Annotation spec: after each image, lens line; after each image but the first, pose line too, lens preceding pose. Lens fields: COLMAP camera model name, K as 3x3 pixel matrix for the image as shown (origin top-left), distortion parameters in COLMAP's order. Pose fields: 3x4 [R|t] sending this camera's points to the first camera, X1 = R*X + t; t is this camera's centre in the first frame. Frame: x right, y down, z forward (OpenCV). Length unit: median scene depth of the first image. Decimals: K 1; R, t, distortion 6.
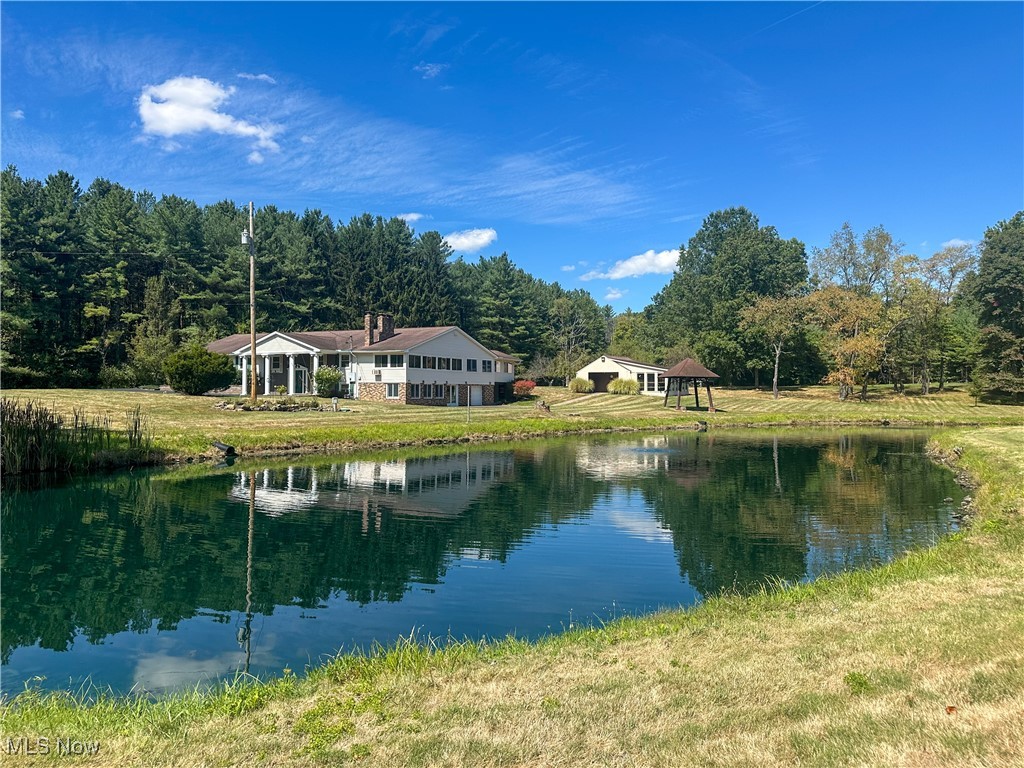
lens RADIAL K [[798.0, 0, 537.7], [0, 798.0, 386.8], [0, 0, 1]] dist [0.135333, -0.221742]
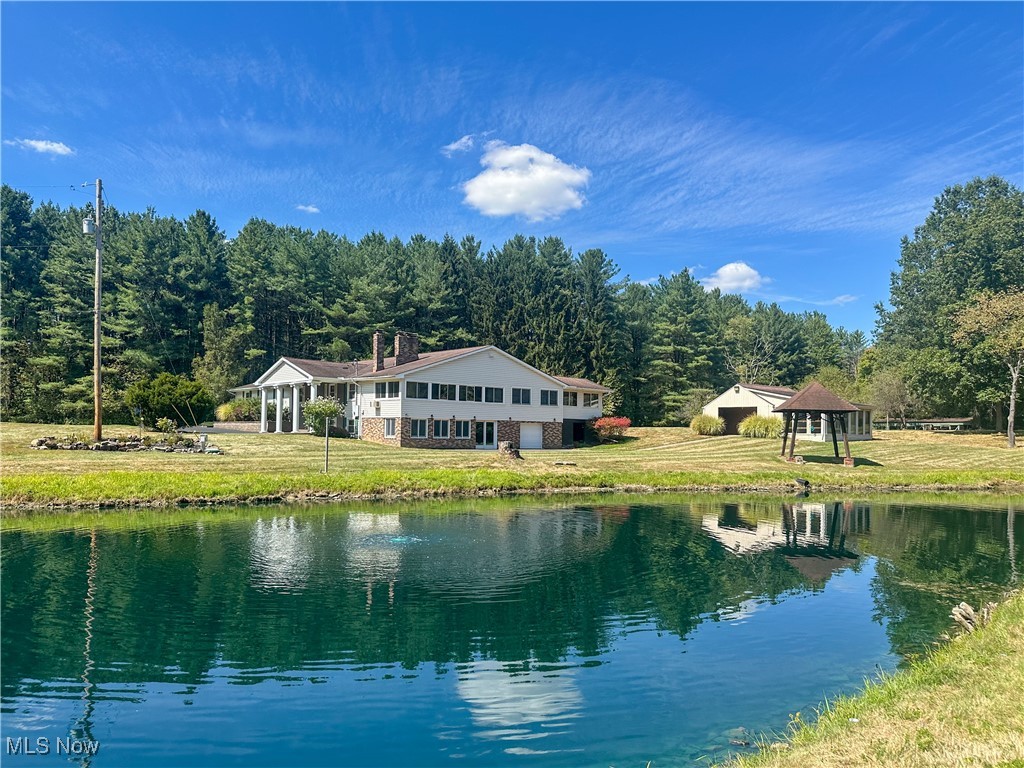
lens RADIAL K [[798.0, 0, 537.7], [0, 798.0, 386.8], [0, 0, 1]] dist [0.135333, -0.221742]
pose [[0.930682, -0.013385, -0.365585, 0.185778], [-0.007429, 0.998433, -0.055468, 0.005494], [0.365755, 0.054339, 0.929124, 0.256585]]
